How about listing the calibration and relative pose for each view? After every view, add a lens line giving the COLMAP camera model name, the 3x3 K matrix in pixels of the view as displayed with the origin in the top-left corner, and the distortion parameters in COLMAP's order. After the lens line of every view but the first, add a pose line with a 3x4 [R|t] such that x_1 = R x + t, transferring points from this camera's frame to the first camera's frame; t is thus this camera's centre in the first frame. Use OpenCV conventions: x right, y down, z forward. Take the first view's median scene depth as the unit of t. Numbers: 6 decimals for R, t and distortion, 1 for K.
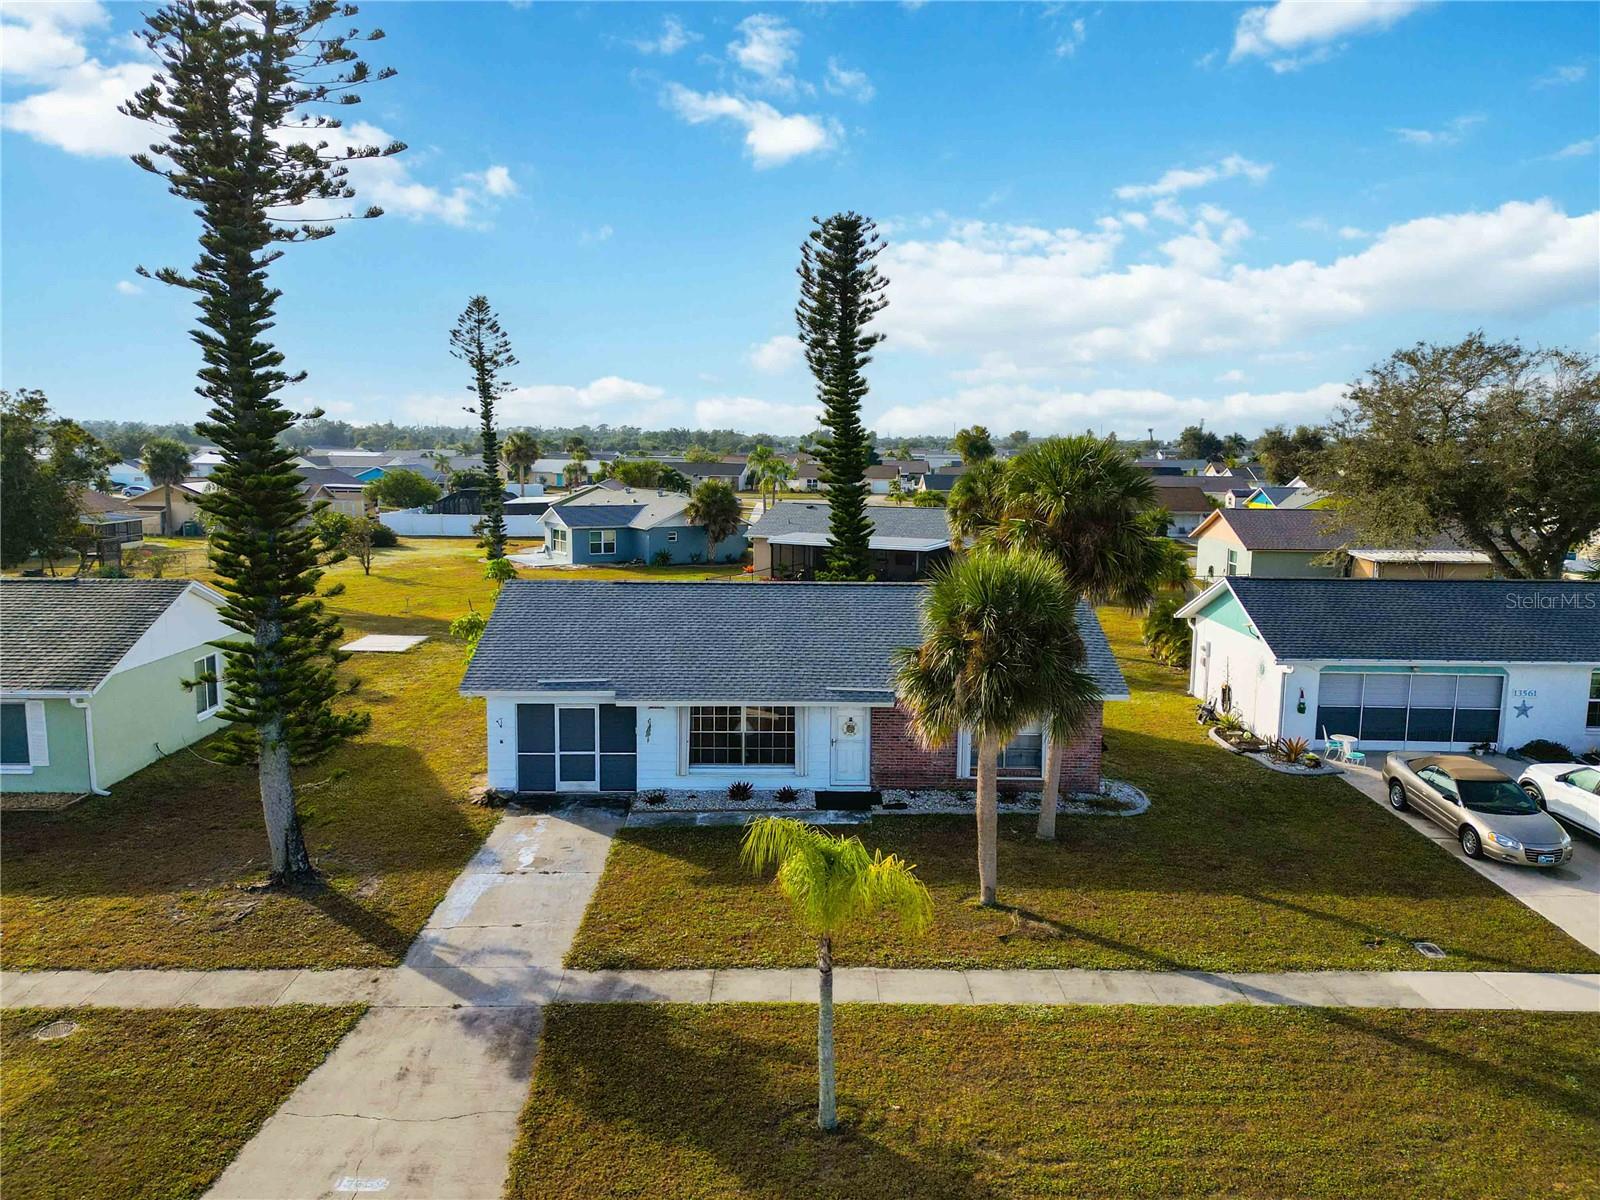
lens RADIAL K [[1158.6, 0, 800.0], [0, 1158.6, 600.0], [0, 0, 1]] dist [0.076146, -0.074131]
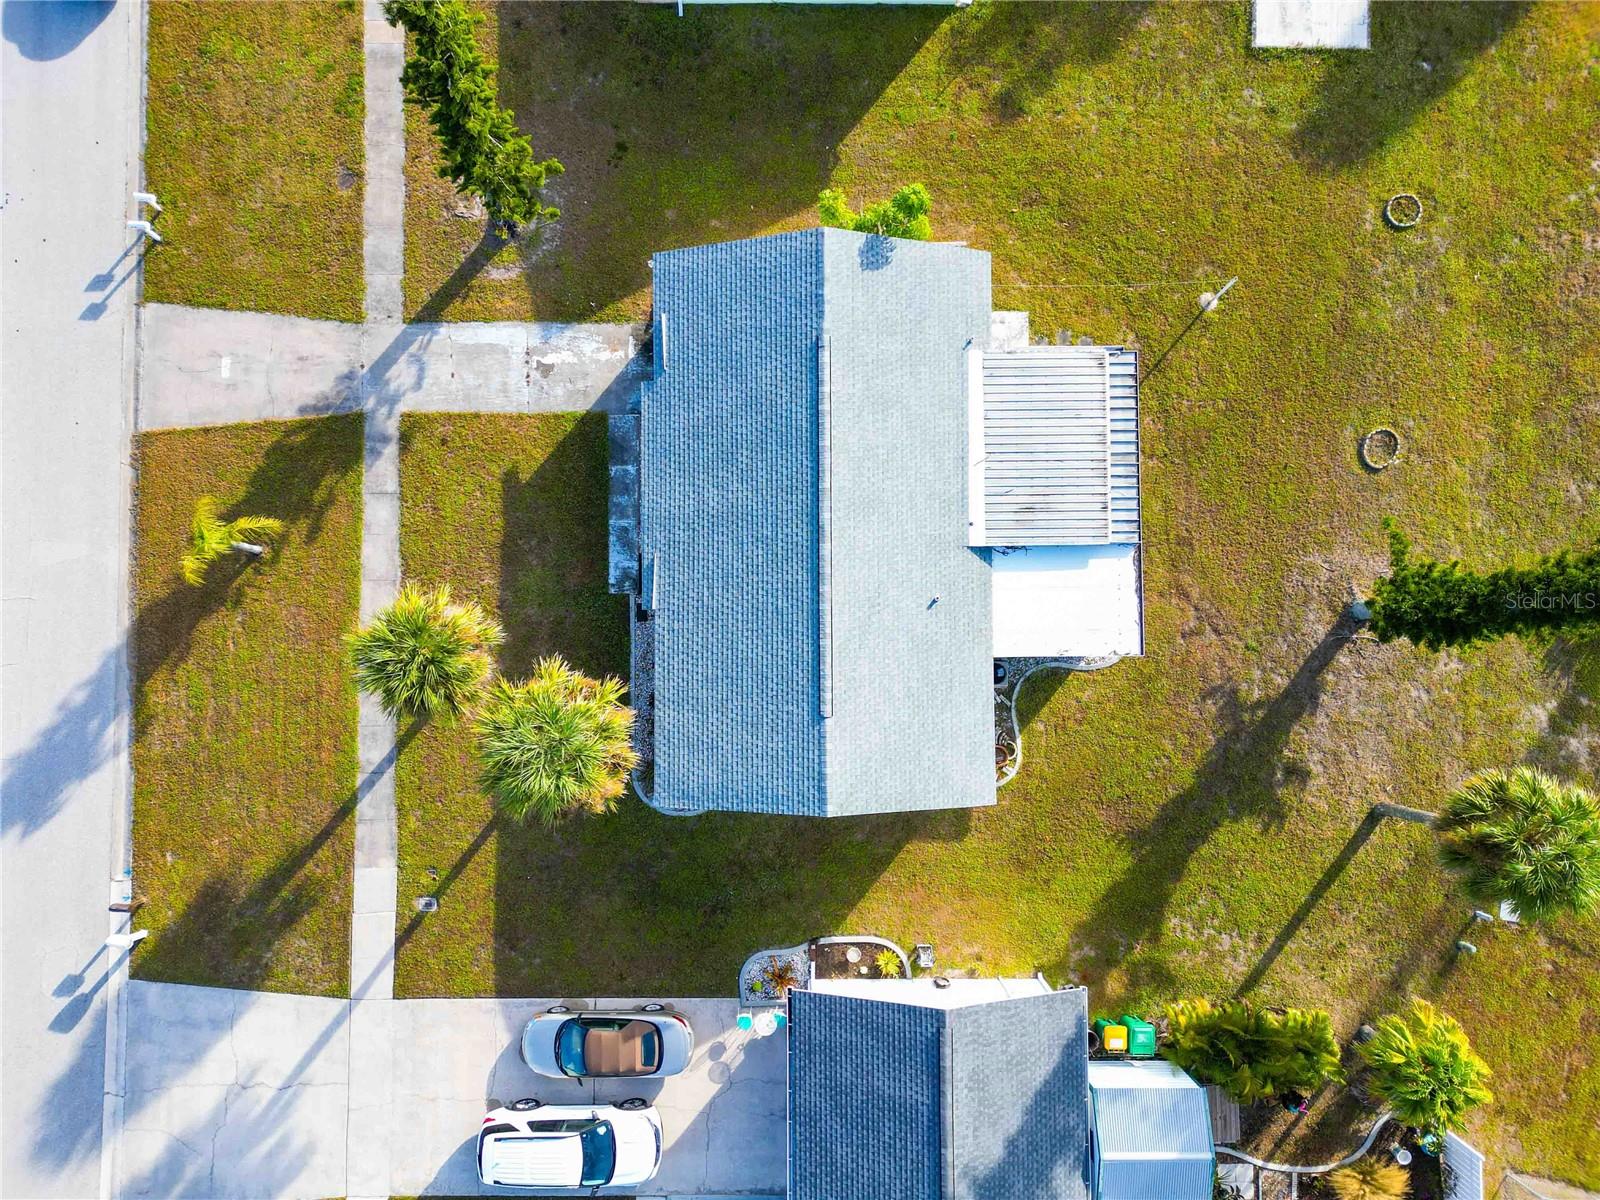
lens RADIAL K [[1113.1, 0, 800.0], [0, 1113.1, 600.0], [0, 0, 1]] dist [0.081069, -0.083128]
pose [[-0.008230, 0.998468, -0.054721, 0.147382], [-0.145875, 0.052939, 0.987886, -1.197035], [0.989269, 0.016113, 0.145215, 1.080281]]
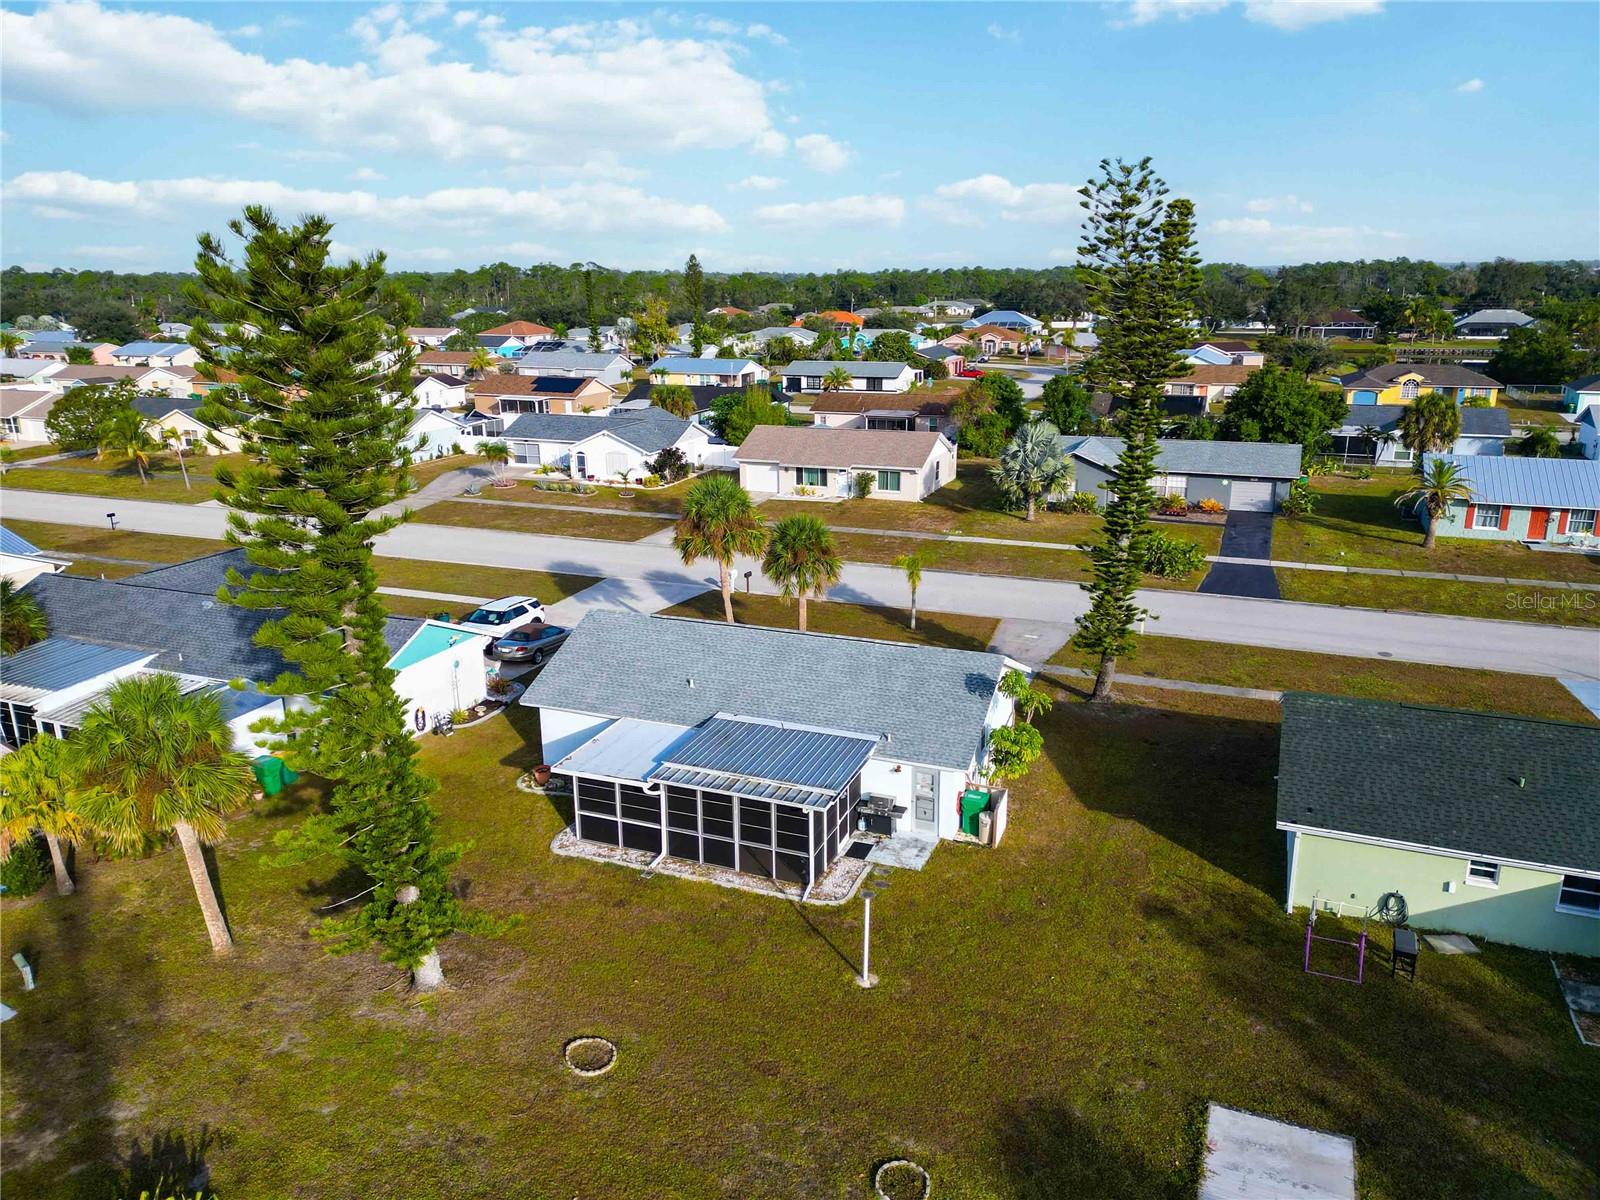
lens RADIAL K [[1140.7, 0, 800.0], [0, 1140.7, 600.0], [0, 0, 1]] dist [0.091517, -0.100068]
pose [[-0.921526, -0.109482, 0.372564, -0.623657], [0.051217, 0.916782, 0.396090, -0.697819], [-0.384925, 0.384089, -0.839231, 2.611556]]
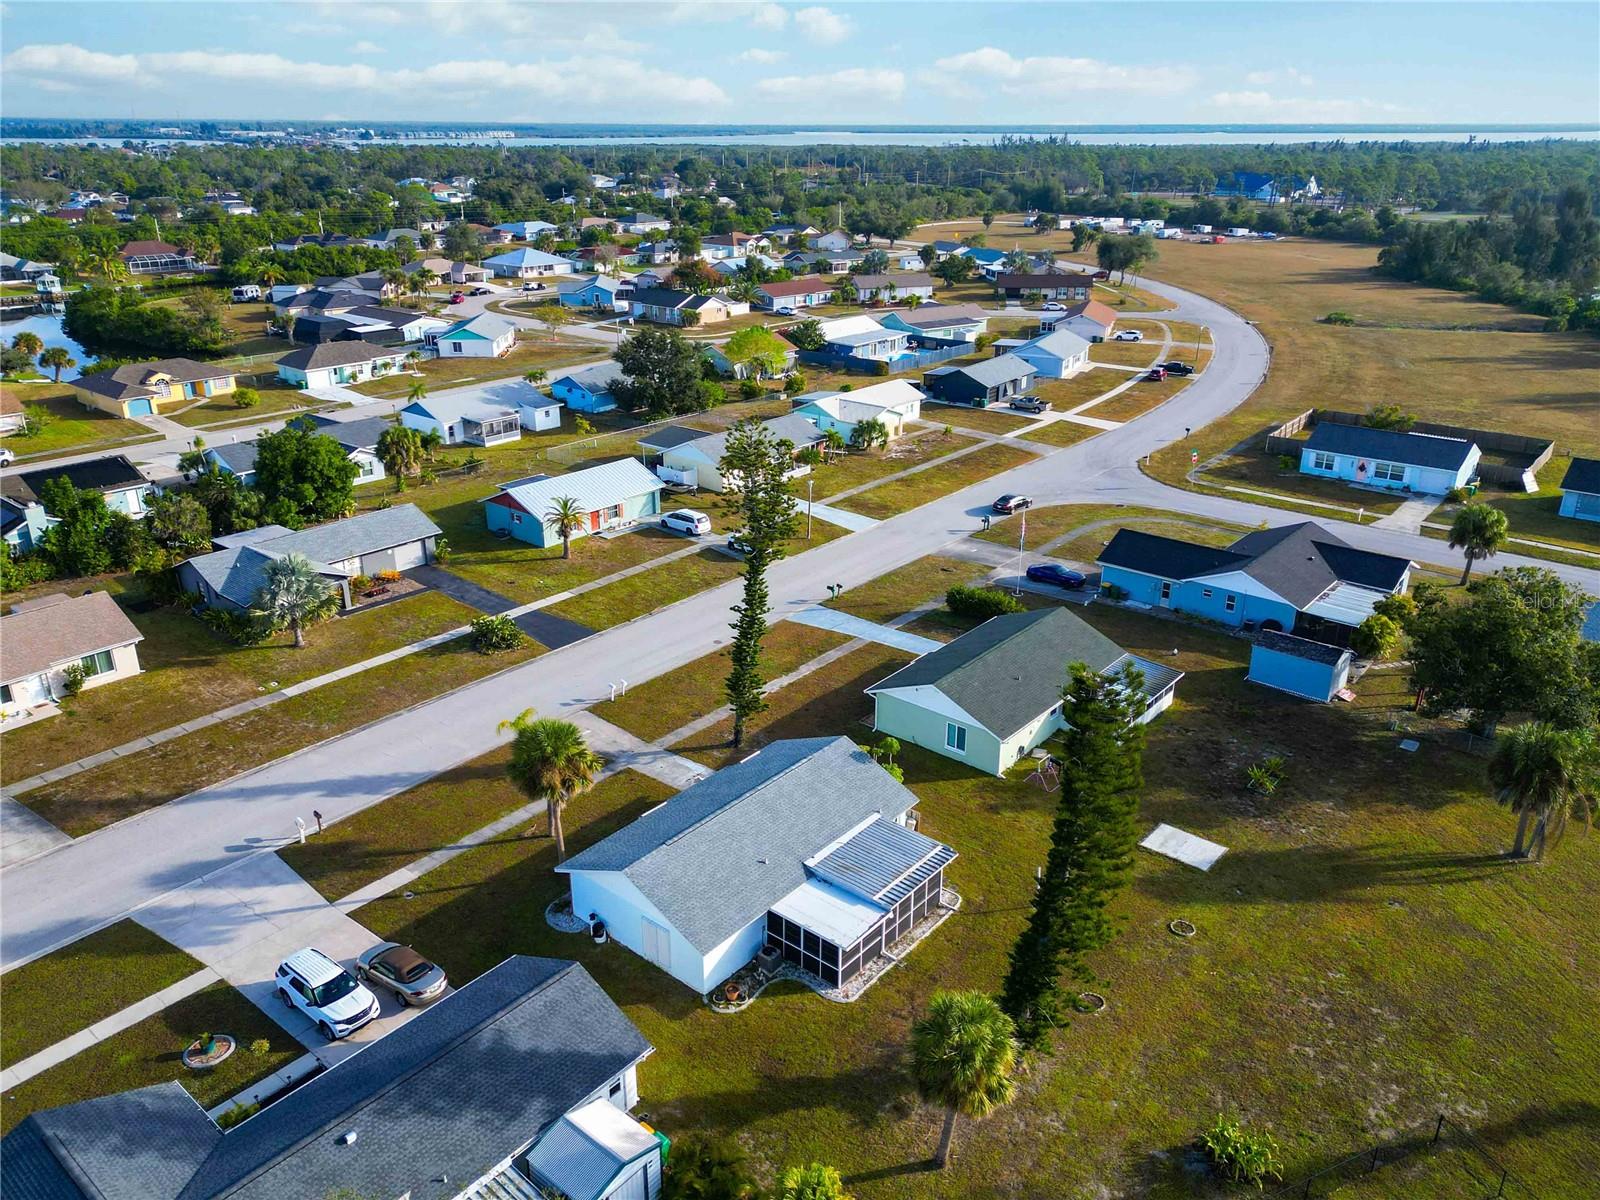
lens RADIAL K [[1170.2, 0, 800.0], [0, 1170.2, 600.0], [0, 0, 1]] dist [0.091638, -0.103355]
pose [[-0.649722, 0.271442, -0.710057, 1.437292], [-0.114311, 0.888565, 0.444280, -1.379863], [0.751528, 0.369825, -0.546292, 2.460270]]
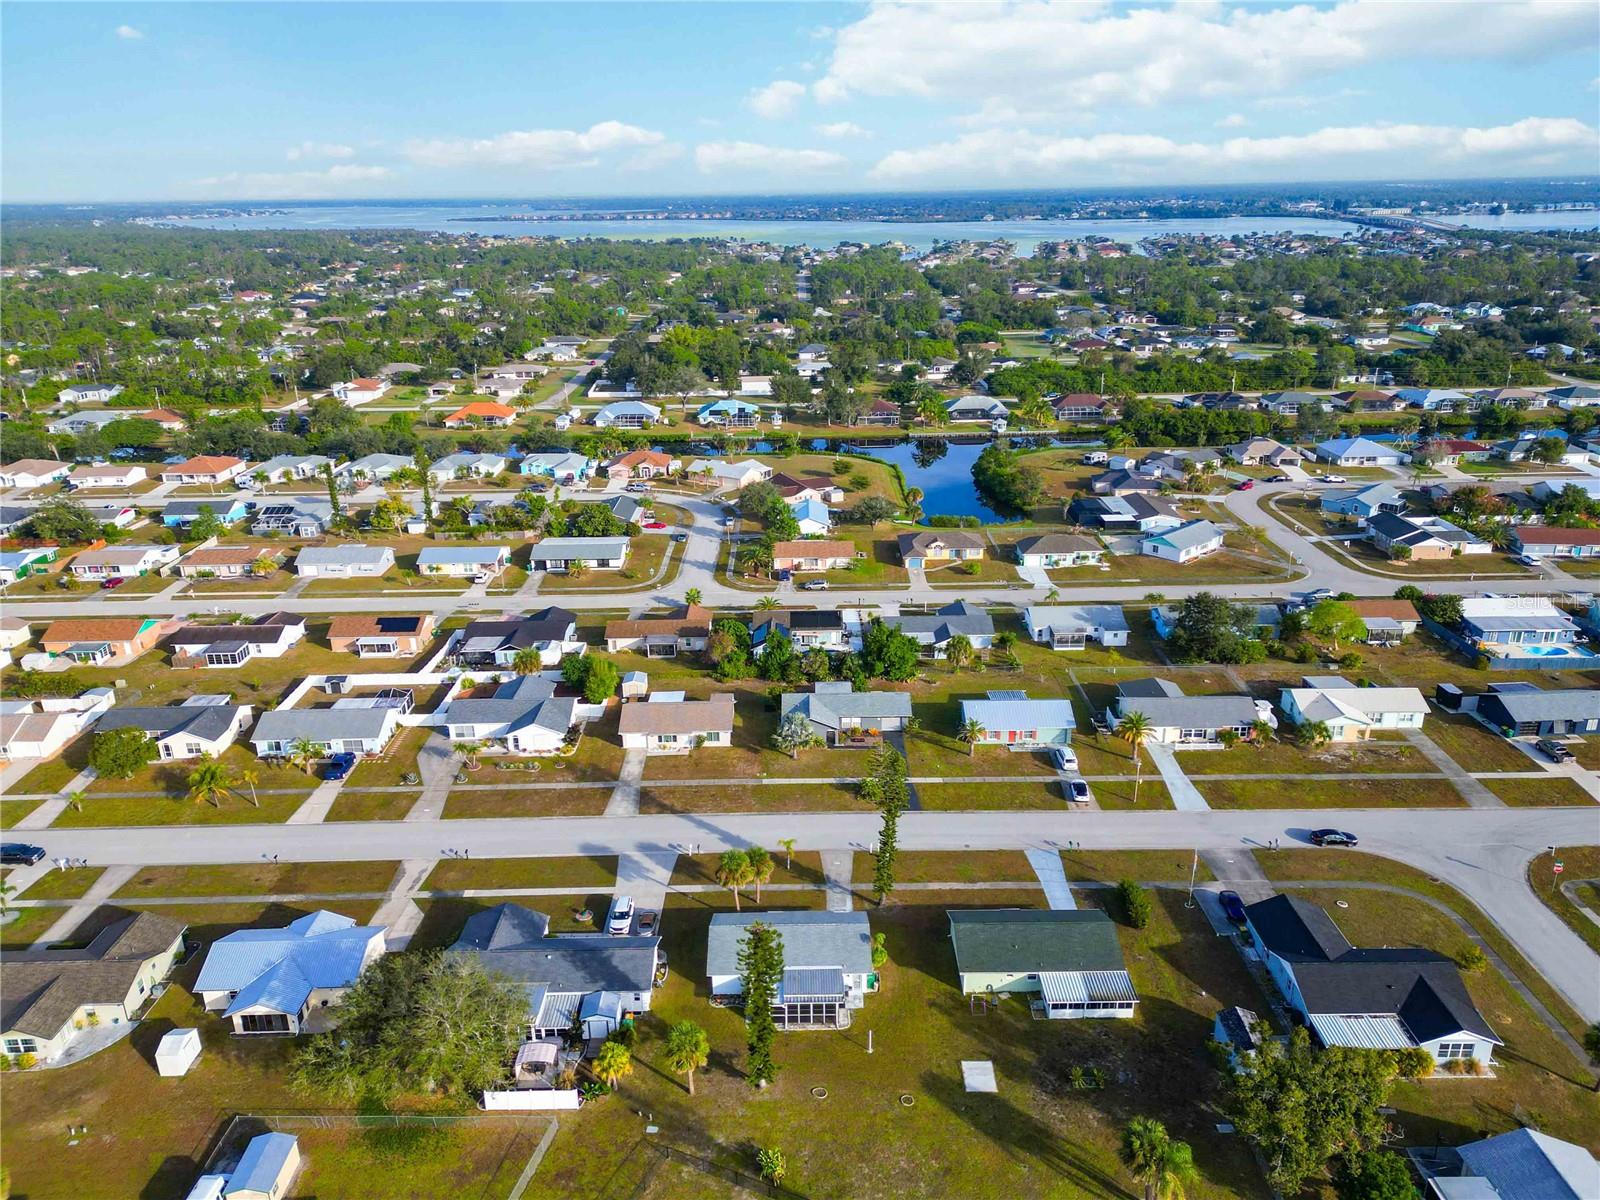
lens RADIAL K [[1120.7, 0, 800.0], [0, 1120.7, 600.0], [0, 0, 1]] dist [0.086726, -0.095862]
pose [[-0.999940, 0.000912, 0.010912, -0.096760], [0.005904, 0.884222, 0.467030, -3.249577], [-0.009223, 0.467067, -0.884174, 4.637082]]
